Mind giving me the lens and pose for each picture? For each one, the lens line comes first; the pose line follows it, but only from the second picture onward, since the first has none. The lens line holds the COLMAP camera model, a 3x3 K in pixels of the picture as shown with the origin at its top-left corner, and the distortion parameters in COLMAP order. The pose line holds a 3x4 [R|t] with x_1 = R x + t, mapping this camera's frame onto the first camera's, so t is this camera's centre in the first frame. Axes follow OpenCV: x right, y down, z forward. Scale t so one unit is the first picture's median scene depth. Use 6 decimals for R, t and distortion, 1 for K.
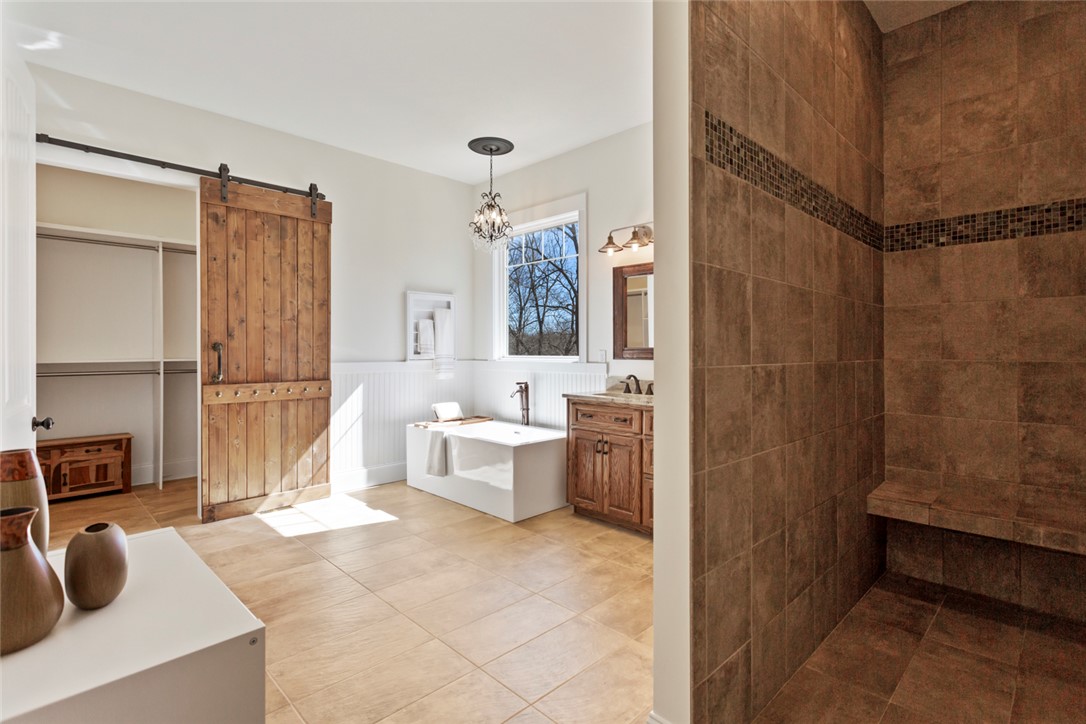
lens RADIAL K [[525.5, 0, 549.4], [0, 525.5, 346.2], [0, 0, 1]] dist [0.003710, -0.000581]
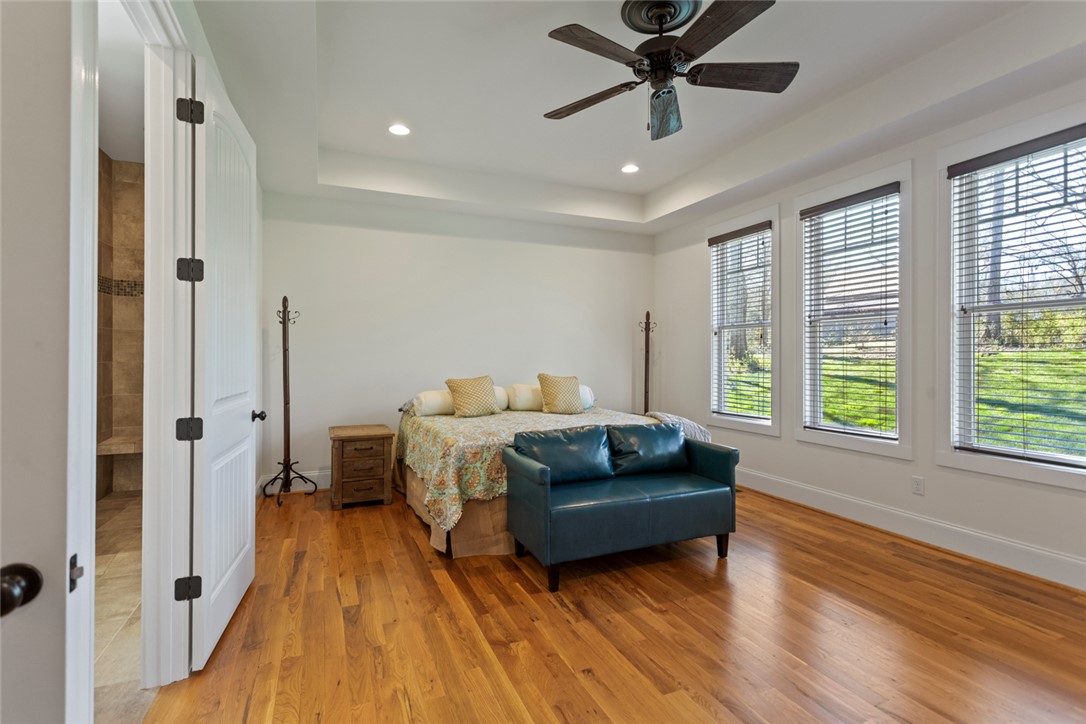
lens RADIAL K [[525.5, 0, 544.2], [0, 525.5, 357.6], [0, 0, 1]] dist [0.003710, -0.000581]
pose [[0.378406, -0.000230, 0.925640, -0.186286], [-0.006410, 0.999975, 0.002869, -0.000590], [-0.925617, -0.007019, 0.378395, -0.434652]]
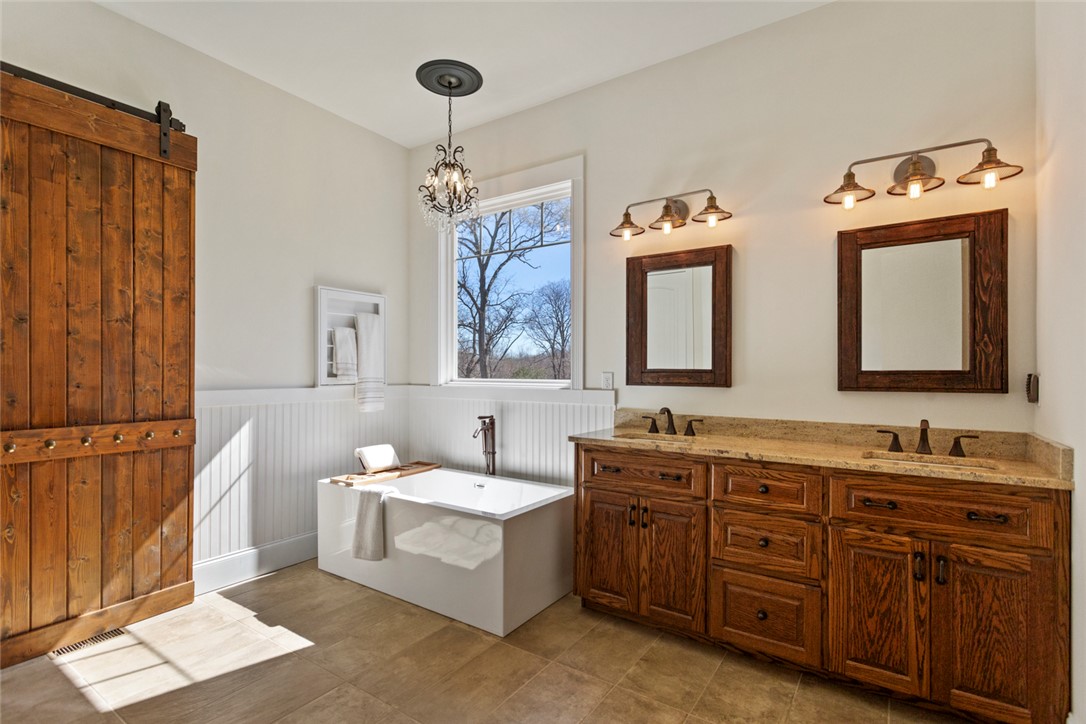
lens RADIAL K [[525.5, 0, 543.2], [0, 525.5, 370.1], [0, 0, 1]] dist [0.003710, -0.000581]
pose [[0.983002, 0.003687, 0.183556, -0.124677], [-0.005153, 0.999959, 0.007512, -0.000593], [-0.183521, -0.008330, 0.982980, 0.312265]]
